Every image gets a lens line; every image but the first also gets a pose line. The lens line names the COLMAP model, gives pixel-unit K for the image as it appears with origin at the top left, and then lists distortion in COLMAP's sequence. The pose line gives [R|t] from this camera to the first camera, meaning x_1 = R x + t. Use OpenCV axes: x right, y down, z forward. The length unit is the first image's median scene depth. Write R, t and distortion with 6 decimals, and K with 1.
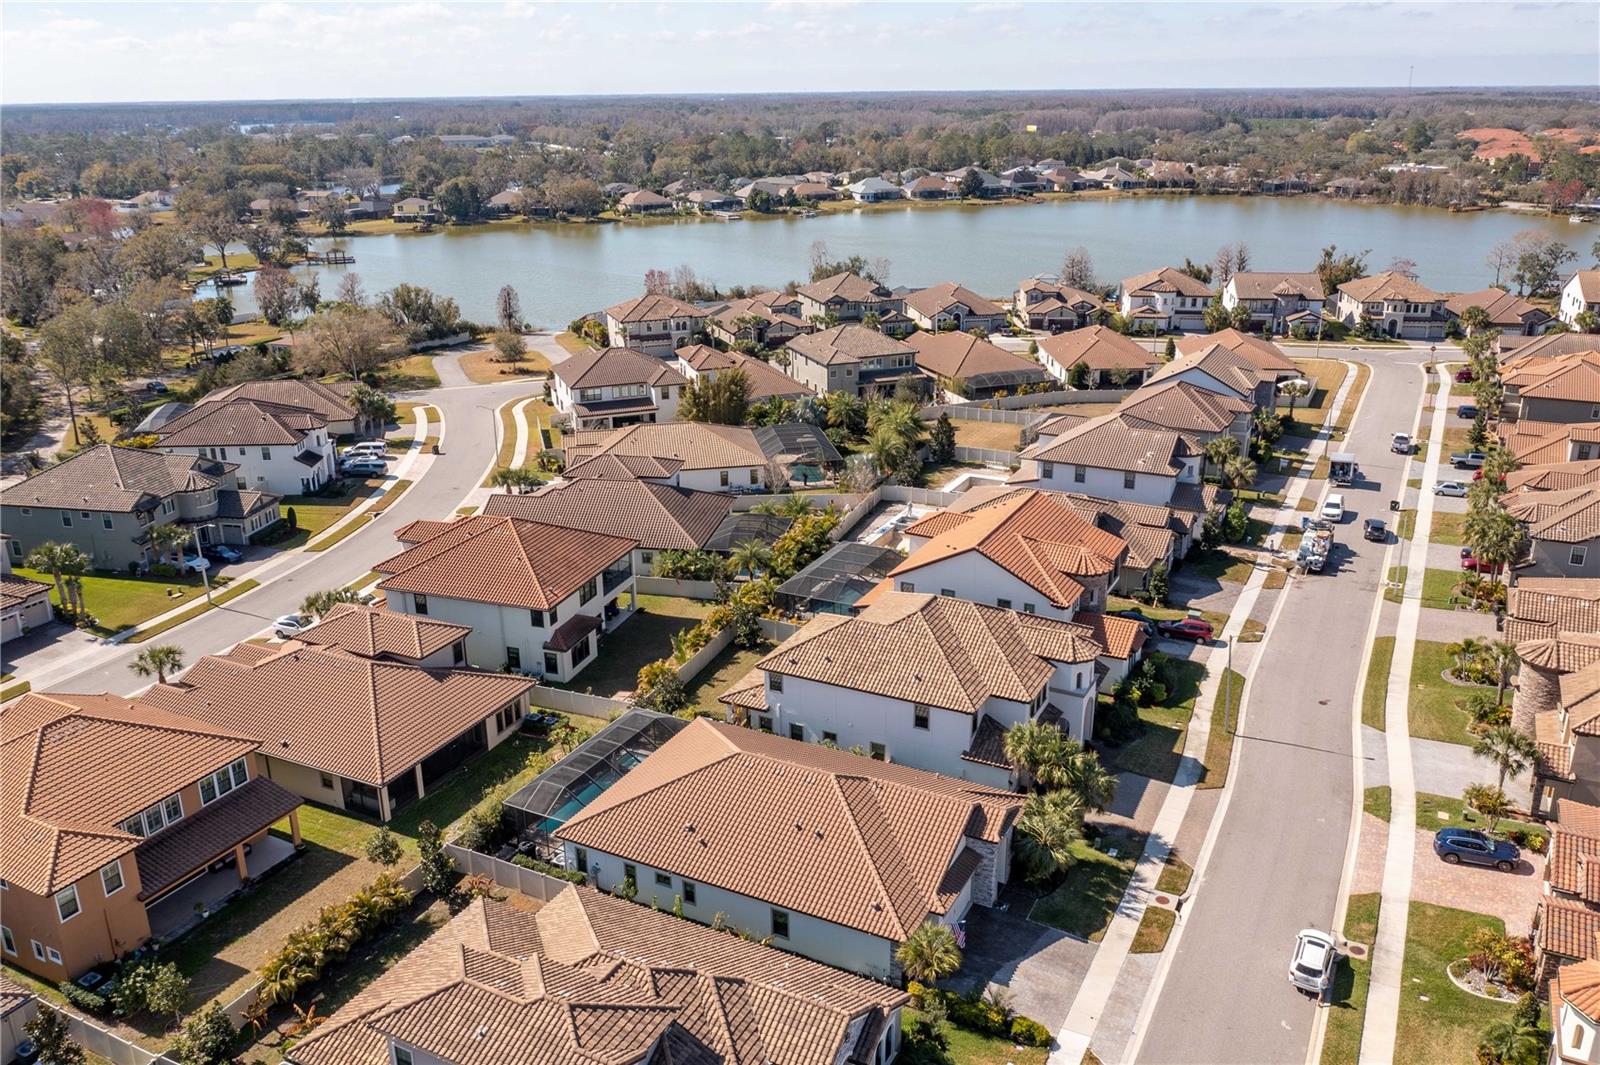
lens RADIAL K [[1272.6, 0, 800.0], [0, 1272.6, 532.5], [0, 0, 1]] dist [-0.016708, 0.009496]
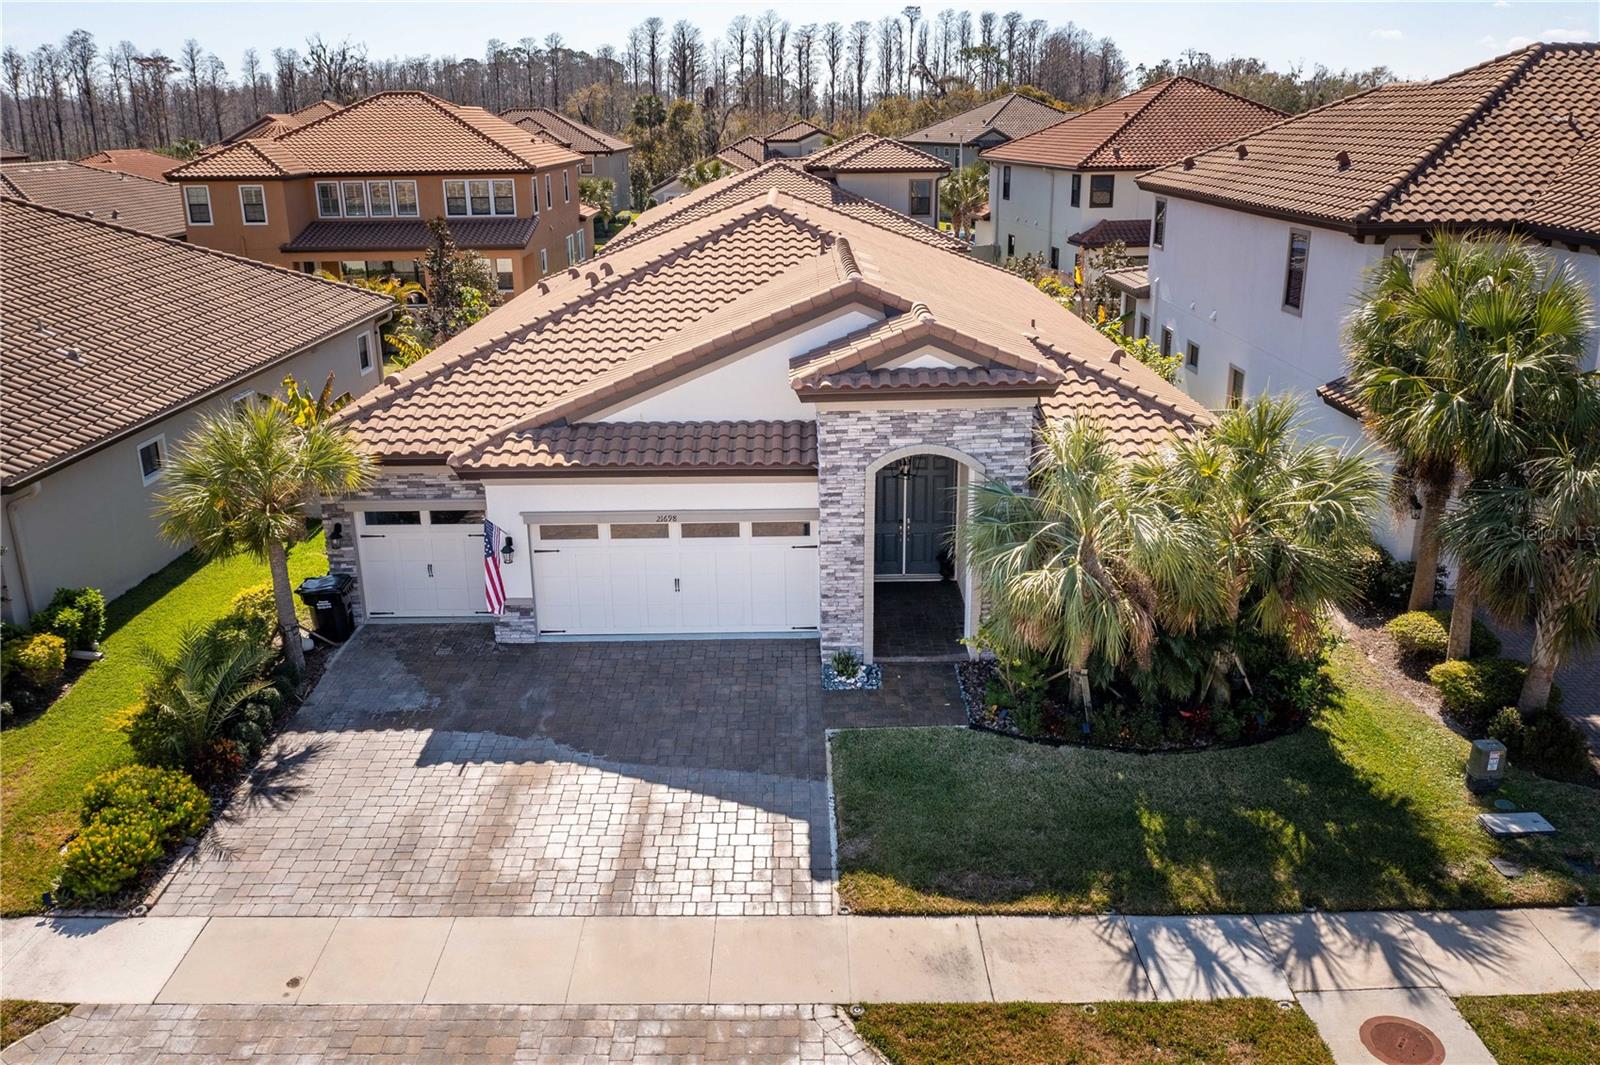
lens RADIAL K [[1272.6, 0, 800.0], [0, 1272.6, 532.5], [0, 0, 1]] dist [-0.016708, 0.009496]
pose [[0.459860, 0.285337, -0.840899, 0.379229], [-0.286666, 0.943968, 0.163543, 0.220430], [0.840447, 0.165851, 0.515890, 0.837419]]
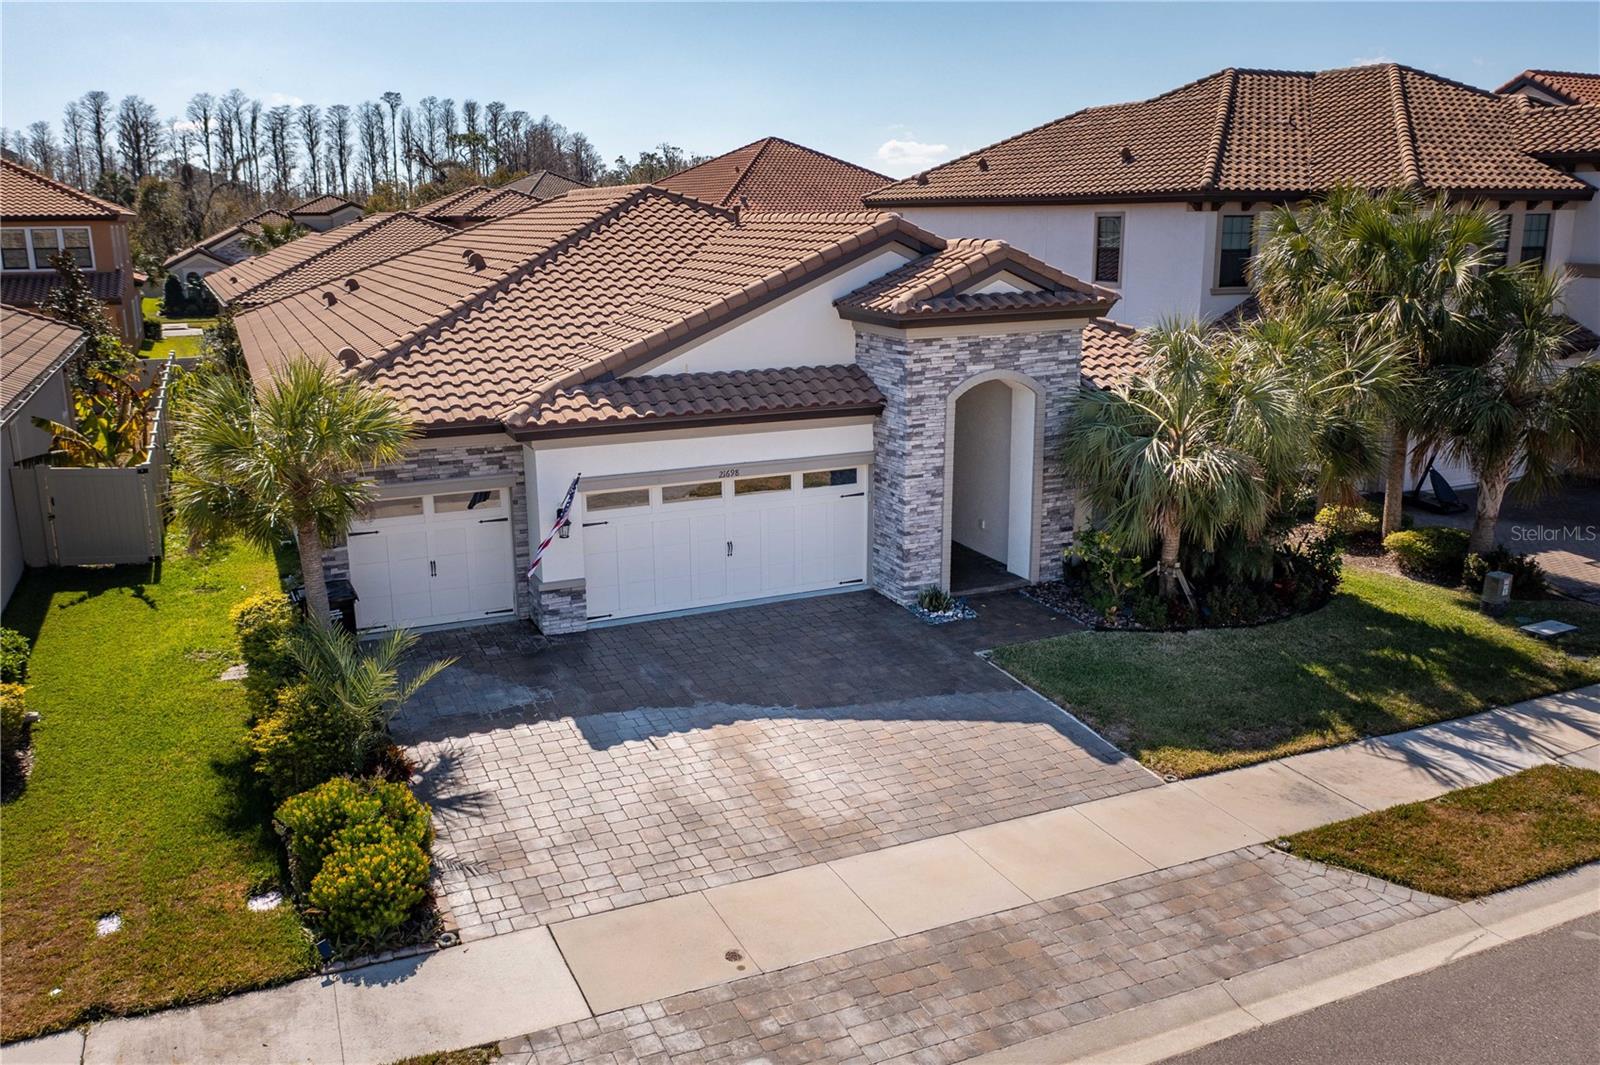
lens RADIAL K [[1272.6, 0, 800.0], [0, 1272.6, 532.5], [0, 0, 1]] dist [-0.016708, 0.009496]
pose [[0.789091, 0.156669, -0.593961, 0.294854], [-0.206242, 0.978371, -0.015932, 0.286922], [0.578618, 0.135071, 0.804336, 0.754339]]
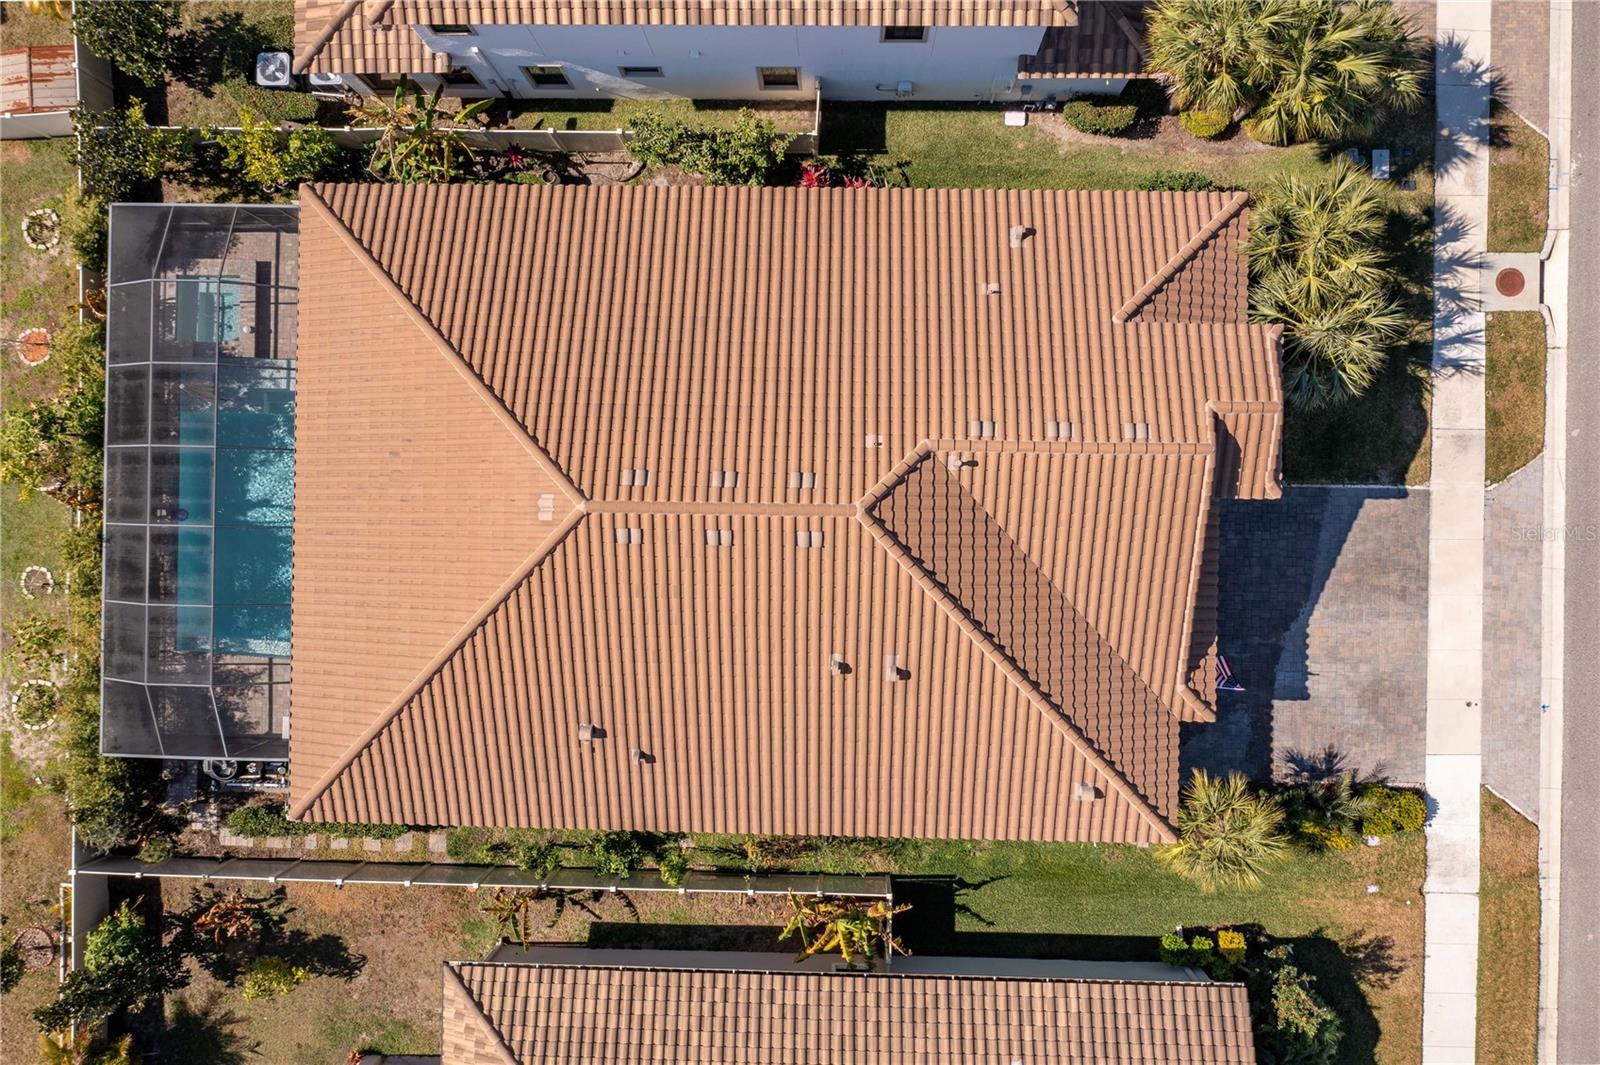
lens RADIAL K [[1272.6, 0, 800.0], [0, 1272.6, 532.5], [0, 0, 1]] dist [-0.016708, 0.009496]
pose [[0.894894, -0.445485, -0.026612, 0.017517], [0.173438, 0.292221, 0.940492, -0.178998], [-0.411199, -0.846256, 0.338771, 0.879673]]
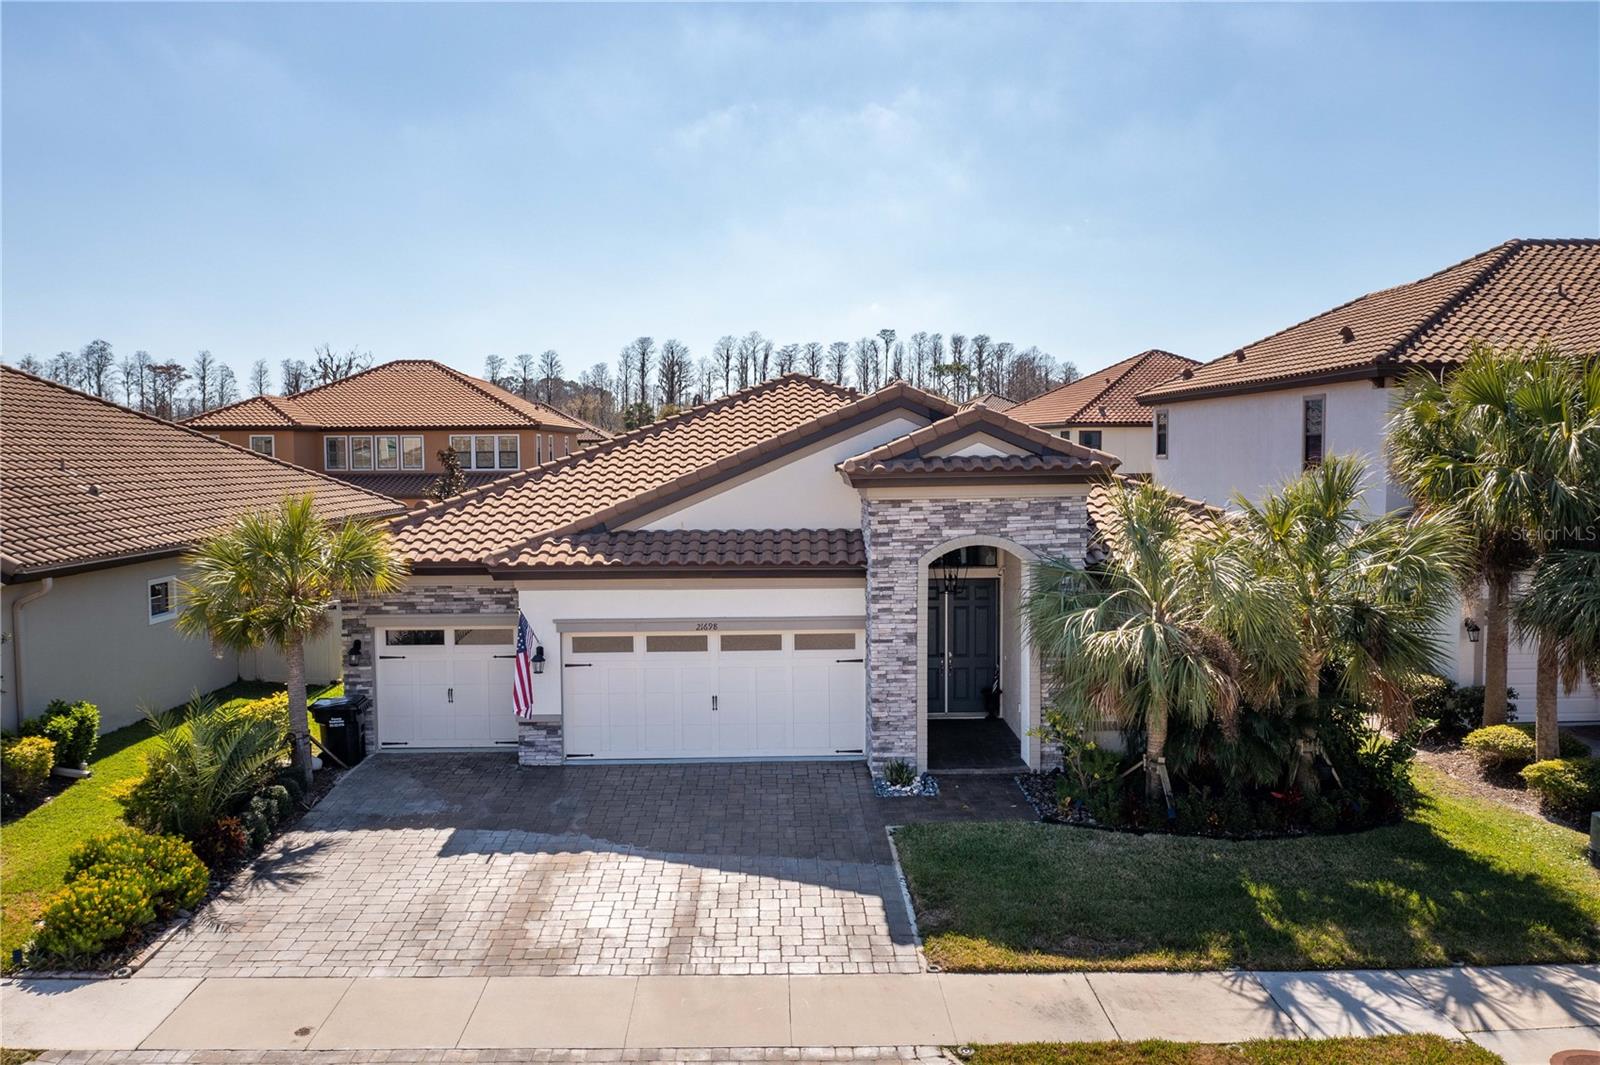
lens RADIAL K [[1272.6, 0, 800.0], [0, 1272.6, 532.5], [0, 0, 1]] dist [-0.016708, 0.009496]
pose [[0.478178, 0.065909, -0.875787, 0.372009], [-0.287645, 0.953934, -0.085264, 0.271741], [0.829823, 0.292687, 0.475108, 0.839888]]
